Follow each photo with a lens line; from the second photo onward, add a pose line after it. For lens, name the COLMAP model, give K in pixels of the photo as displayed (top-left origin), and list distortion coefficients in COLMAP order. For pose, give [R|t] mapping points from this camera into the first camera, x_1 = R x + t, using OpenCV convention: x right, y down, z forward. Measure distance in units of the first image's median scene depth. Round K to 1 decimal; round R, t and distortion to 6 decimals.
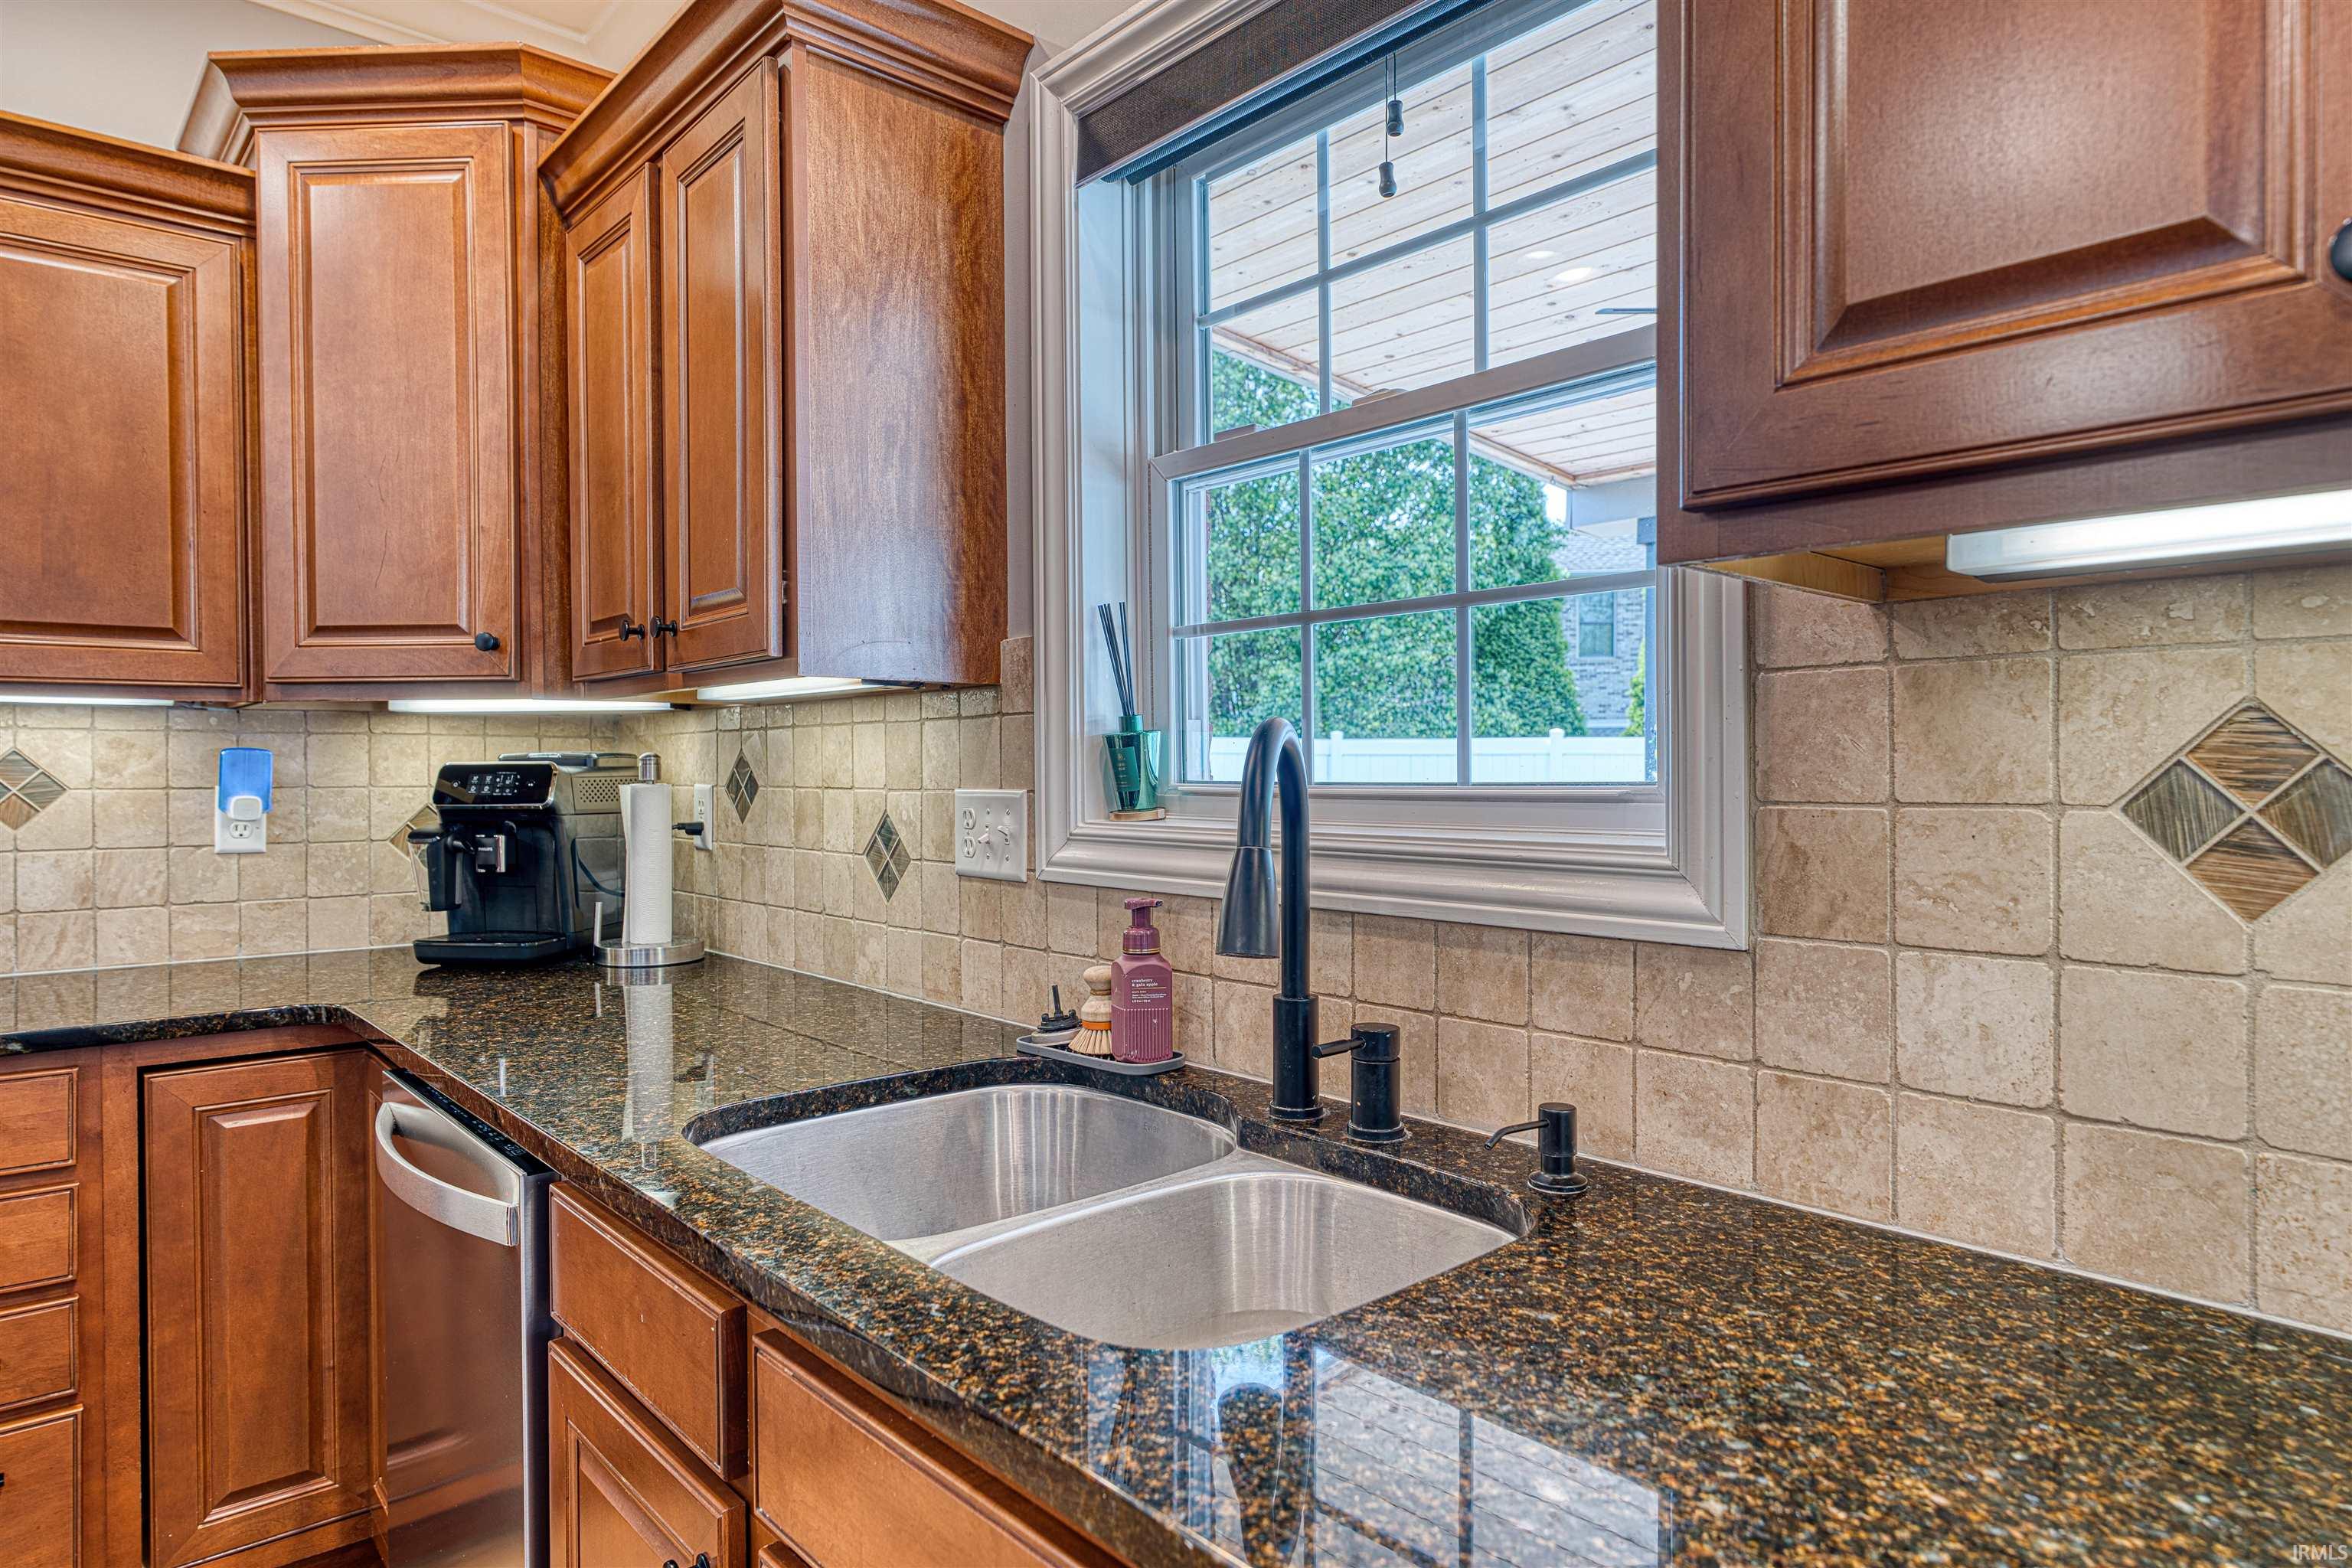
lens RADIAL K [[1337.0, 0, 1181.4], [0, 1337.0, 779.2], [0, 0, 1]] dist [-0.005502, 0.000545]
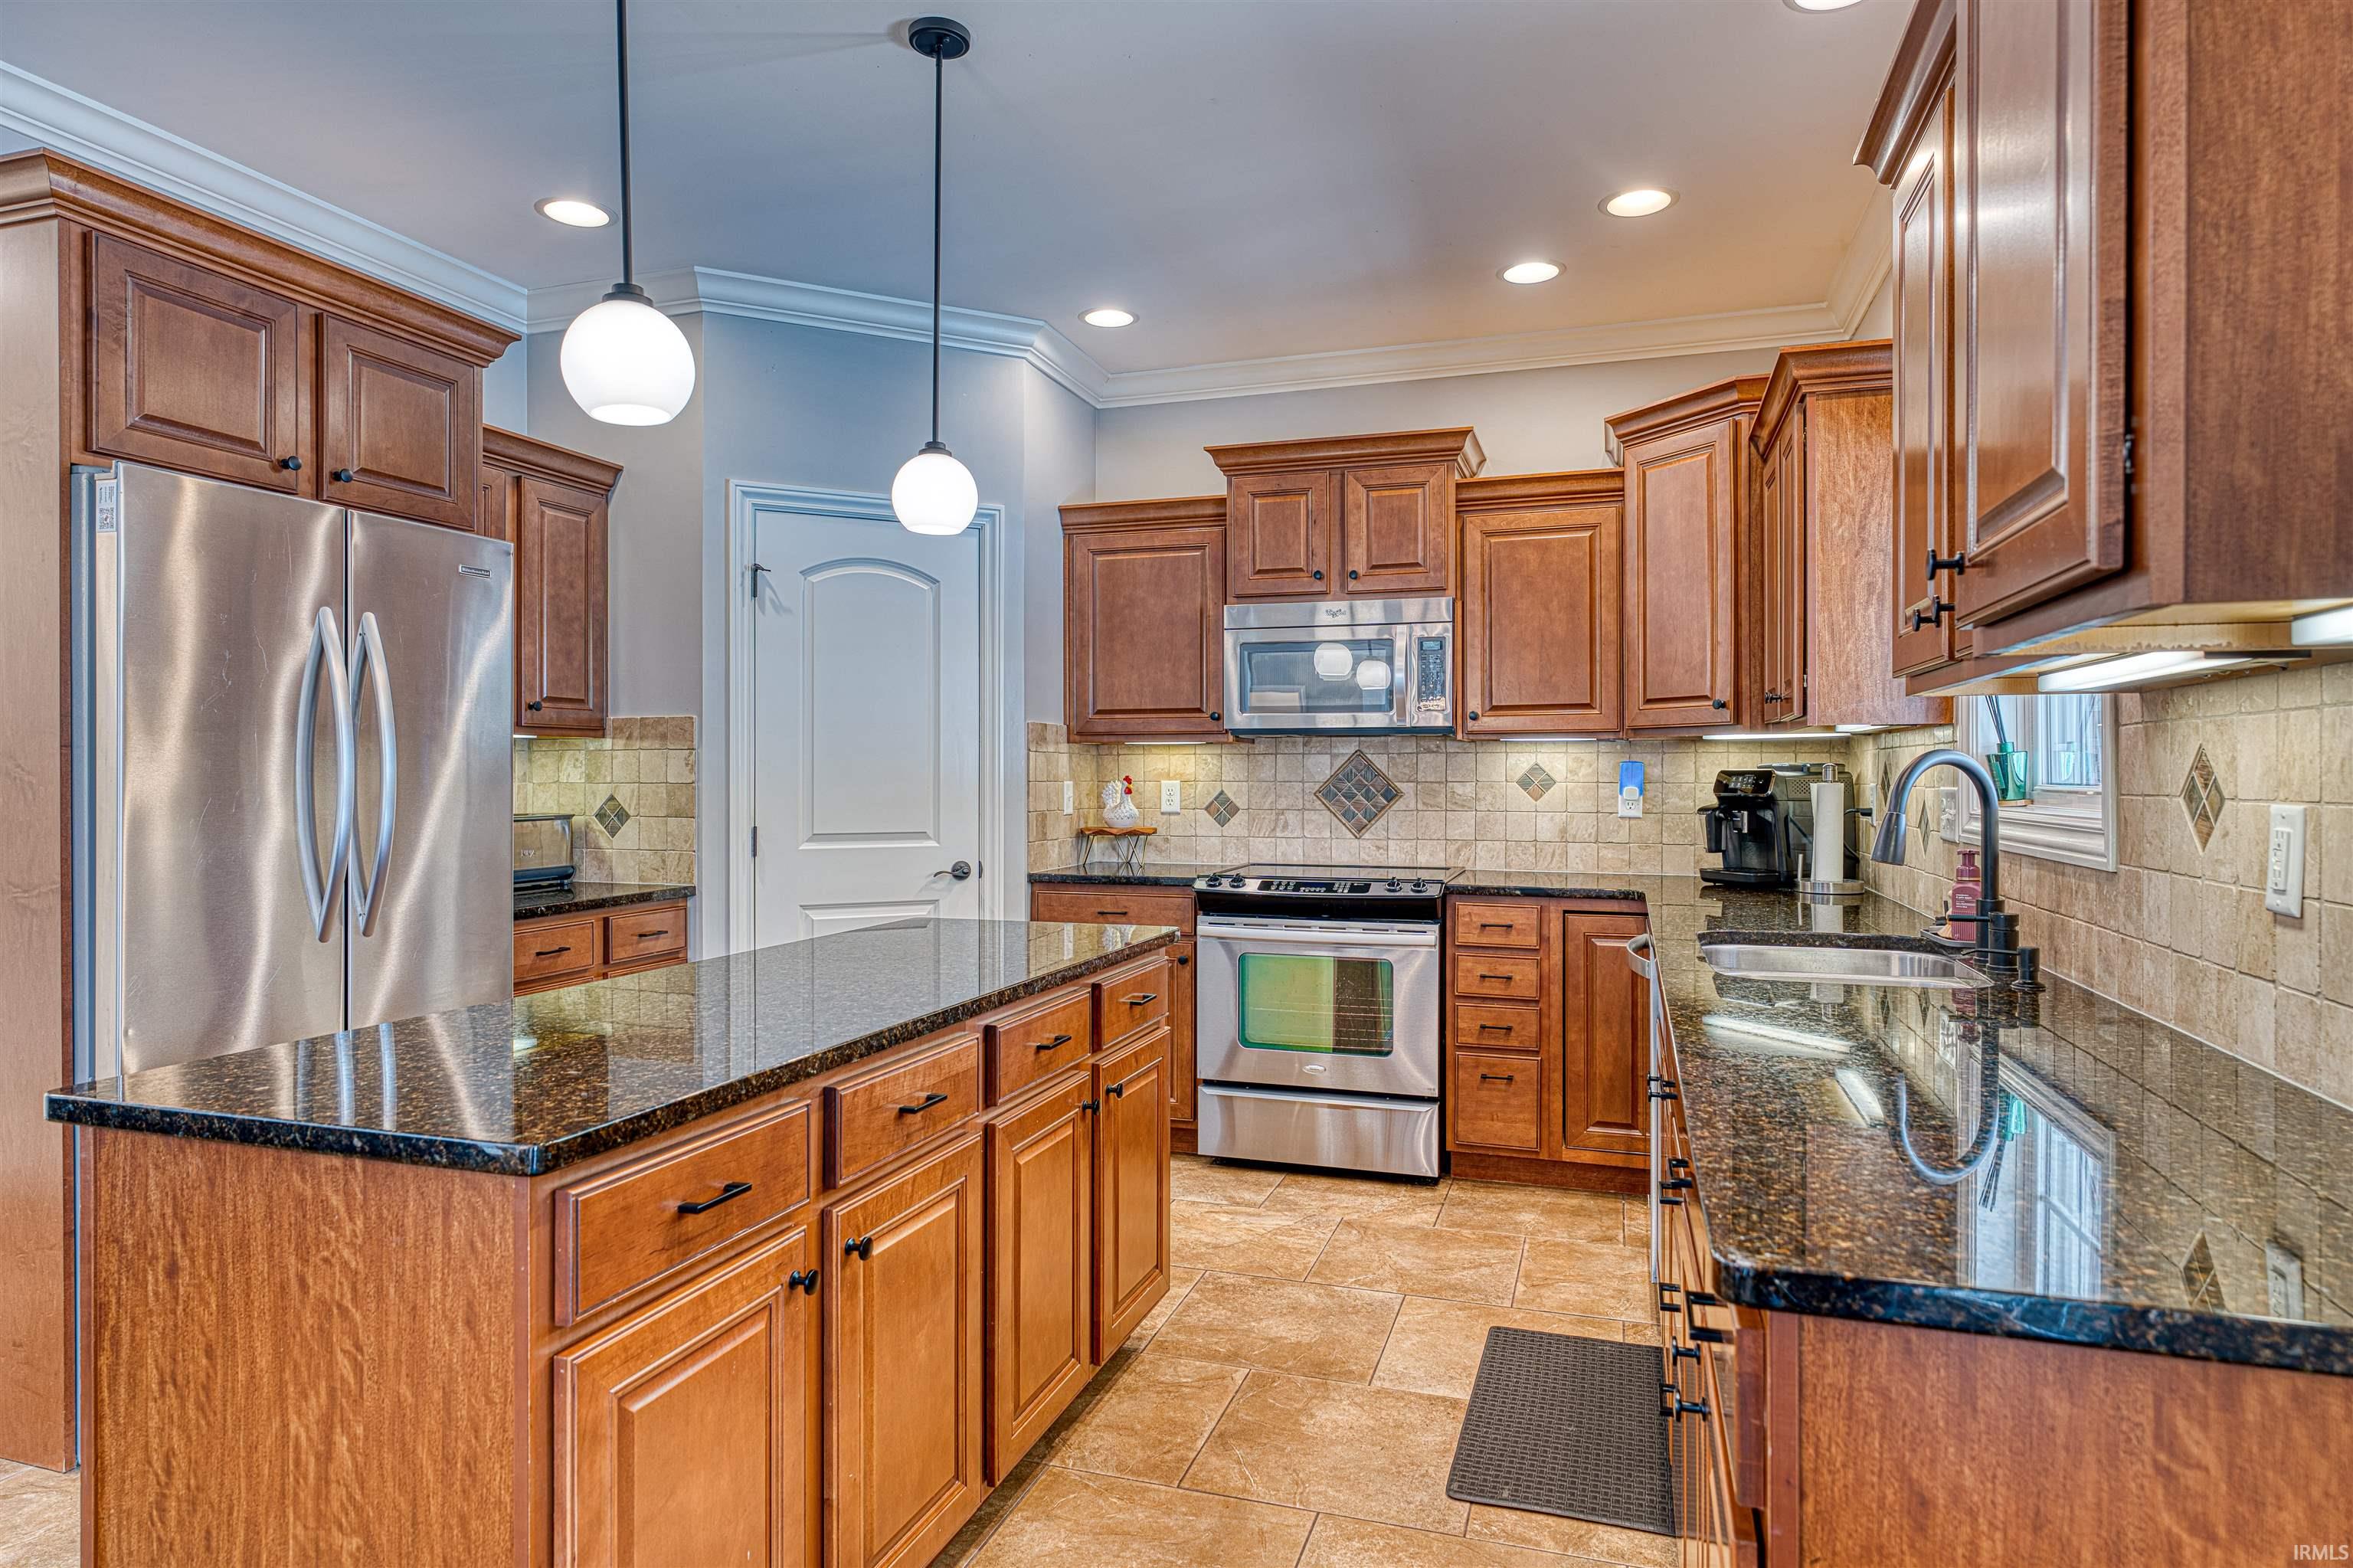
lens RADIAL K [[1337.7, 0, 1176.9], [0, 1337.7, 777.4], [0, 0, 1]] dist [-0.005502, 0.000545]
pose [[0.493914, 0.006492, -0.869486, 0.697344], [-0.008765, 0.999958, 0.002487, 0.000178], [0.869466, 0.006393, 0.493951, -0.546028]]
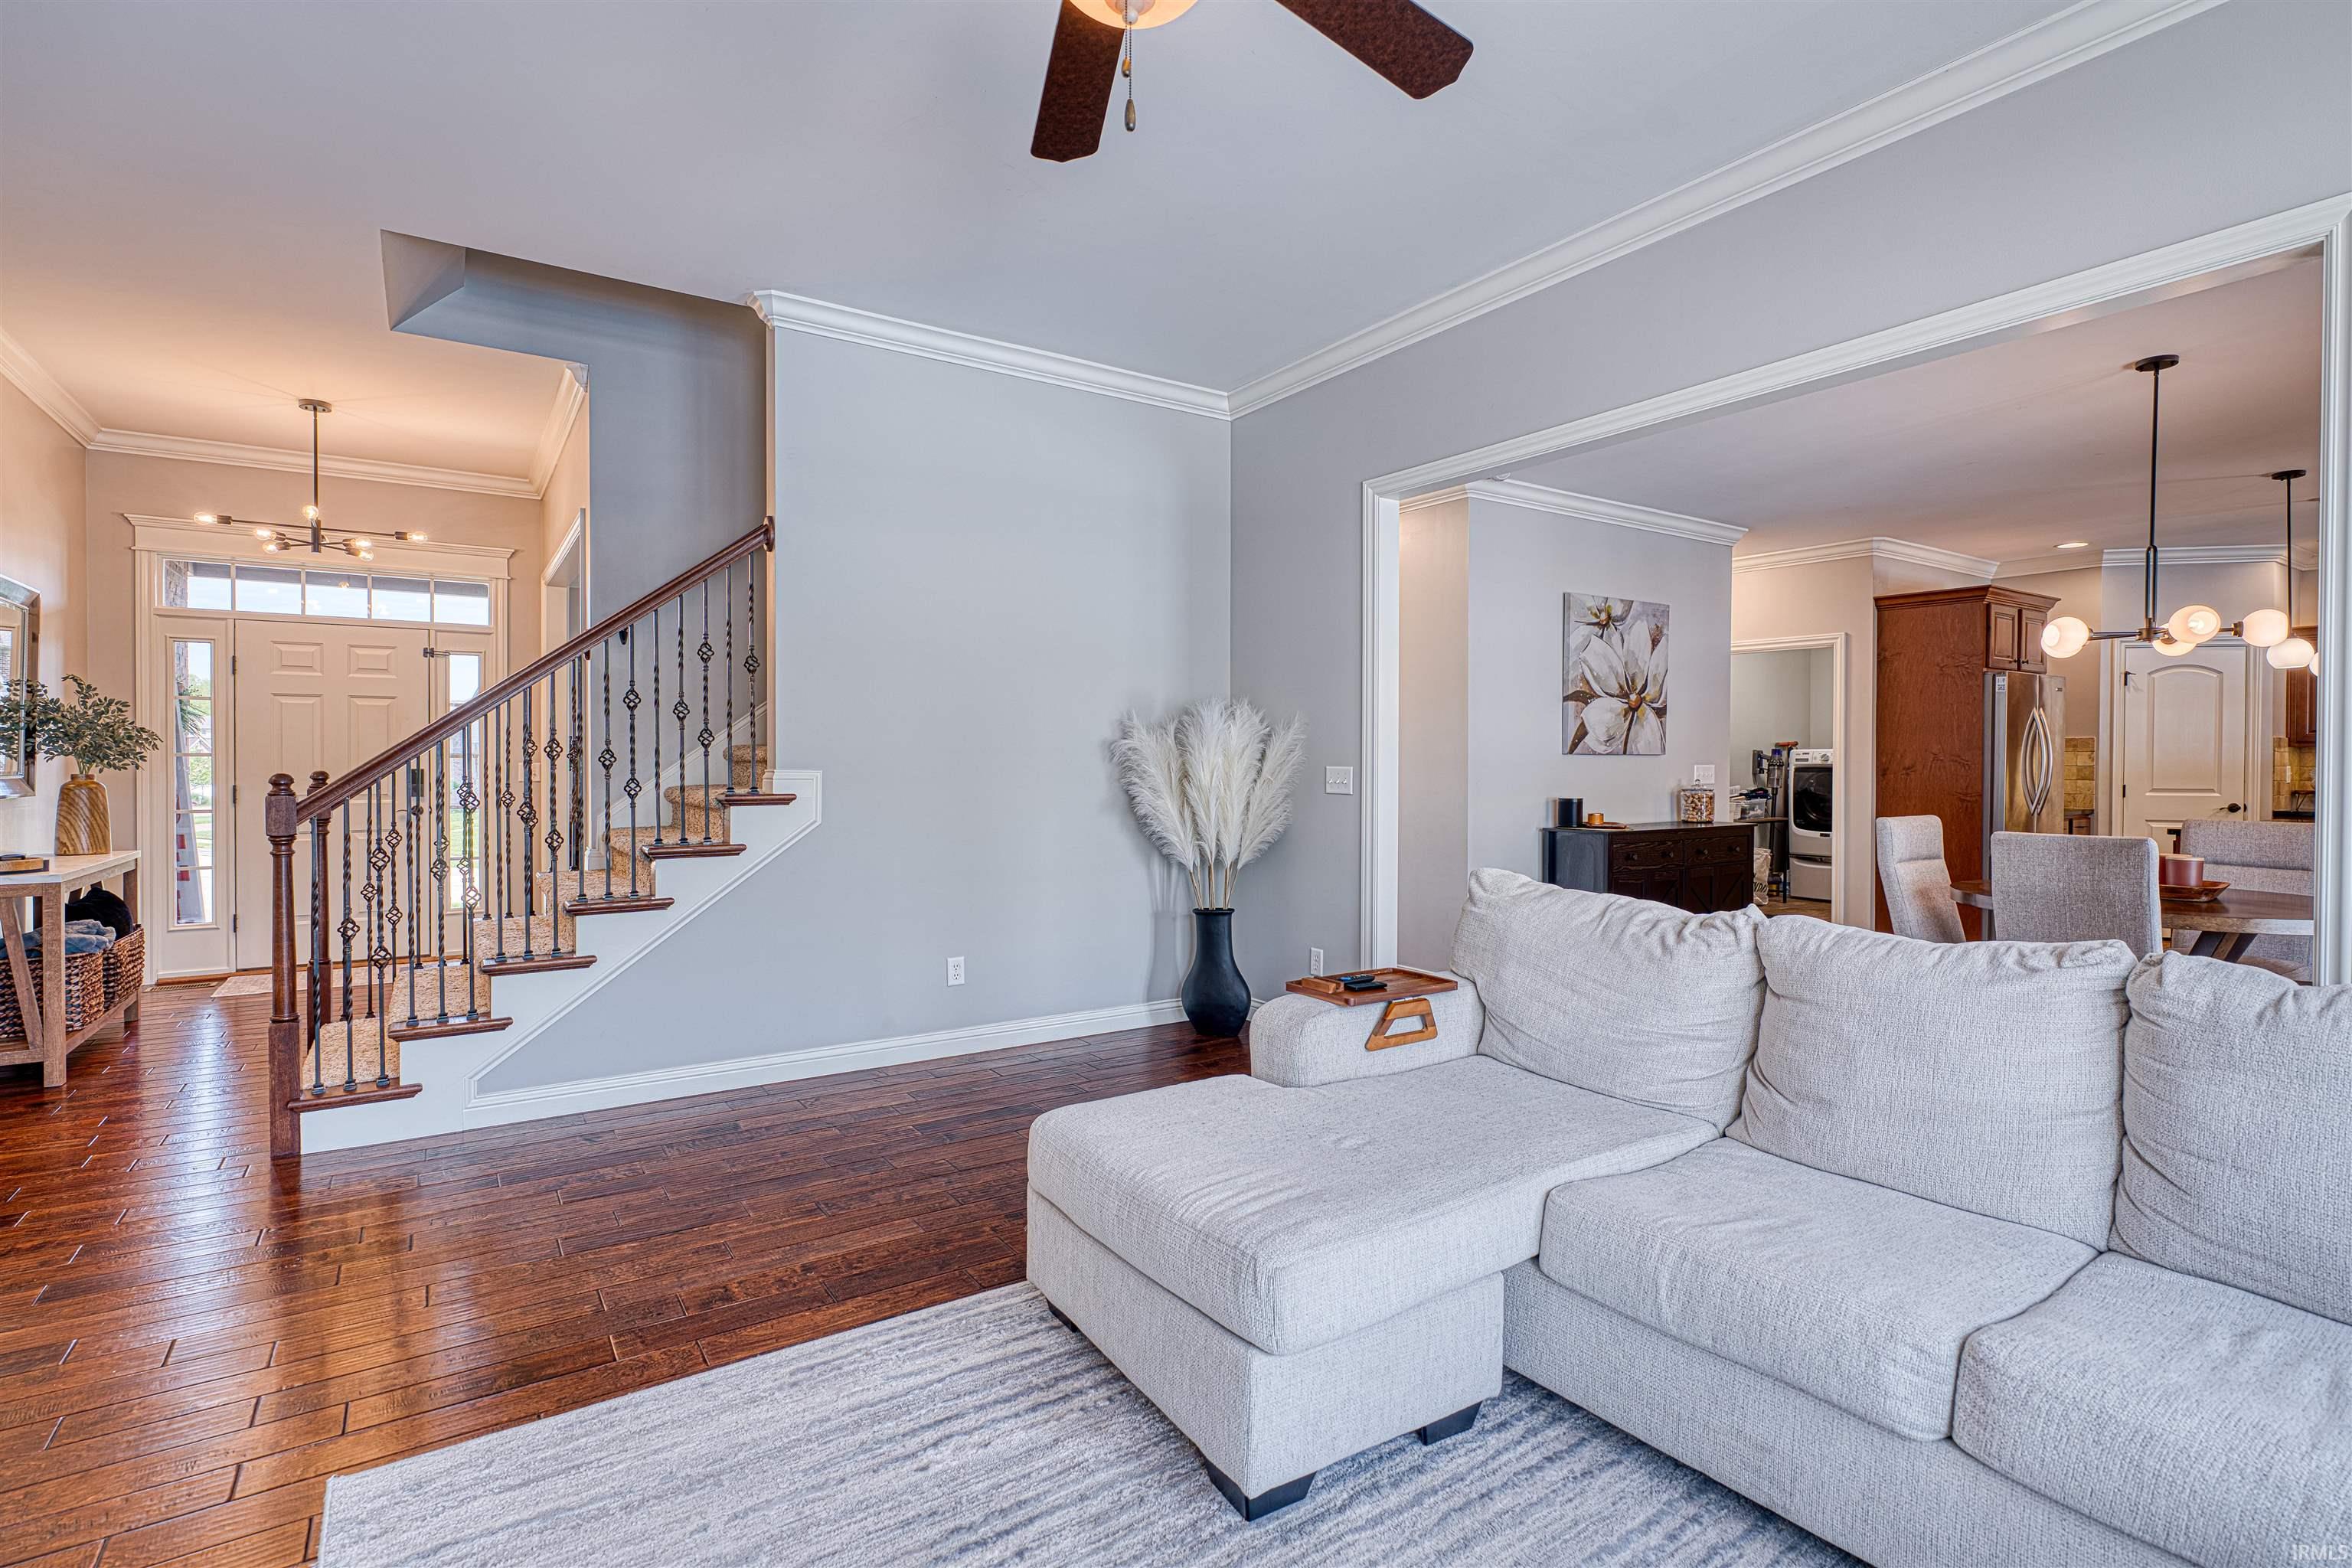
lens RADIAL K [[1080.9, 0, 1179.4], [0, 1080.9, 777.3], [0, 0, 1]] dist [-0.002002, 0.000023]
pose [[-0.178020, 0.024370, -0.983725, 1.754725], [-0.009727, 0.999601, 0.026523, -0.004433], [0.983979, 0.014290, -0.177712, -1.557372]]
